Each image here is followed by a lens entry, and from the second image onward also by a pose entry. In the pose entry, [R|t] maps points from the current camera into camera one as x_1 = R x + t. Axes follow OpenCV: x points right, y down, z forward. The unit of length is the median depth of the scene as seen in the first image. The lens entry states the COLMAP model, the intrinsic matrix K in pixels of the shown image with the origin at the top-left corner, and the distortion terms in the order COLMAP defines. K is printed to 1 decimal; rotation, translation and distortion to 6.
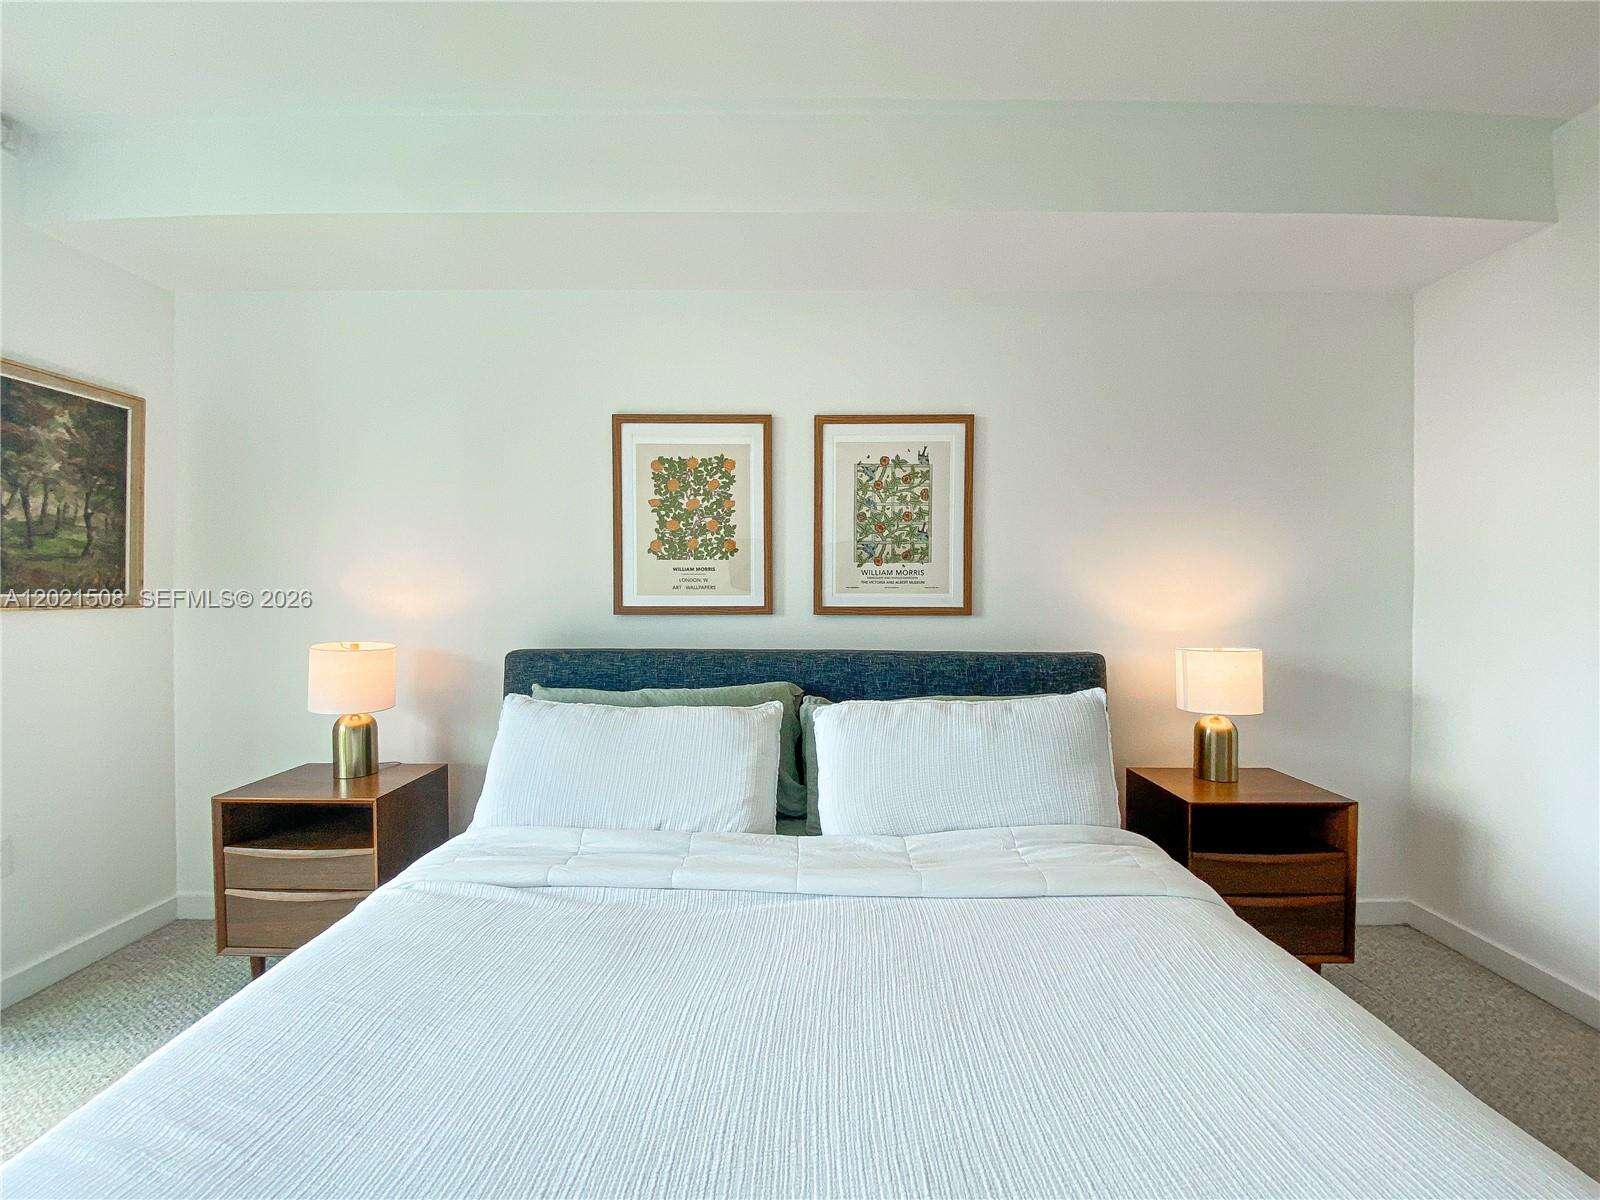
lens RADIAL K [[647.3, 0, 800.0], [0, 647.3, 600.0], [0, 0, 1]] dist [0.047276, -0.034485]
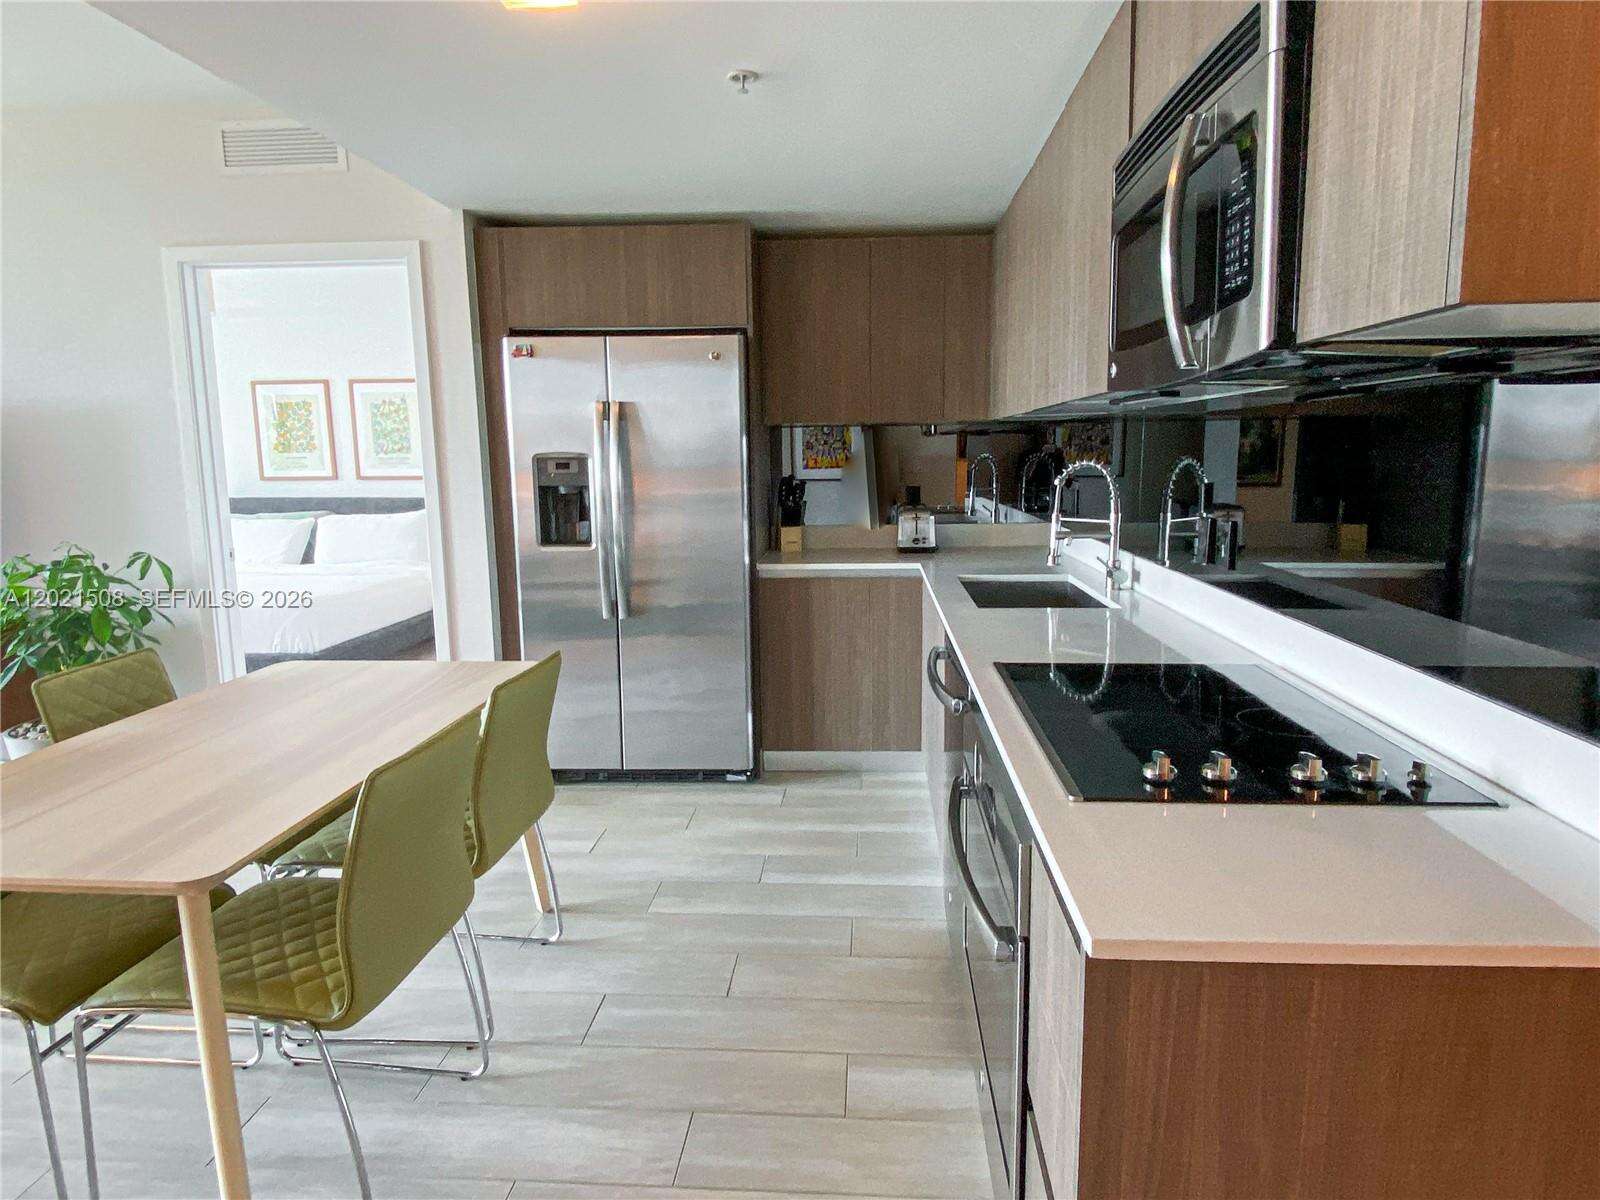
lens RADIAL K [[933.3, 0, 800.0], [0, 933.3, 600.0], [0, 0, 1]] dist [0.060817, -0.038716]
pose [[0.996650, -0.000771, -0.081780, 1.642898], [0.012627, 0.989416, 0.144556, -0.015509], [0.080803, -0.145105, 0.986111, -1.851314]]
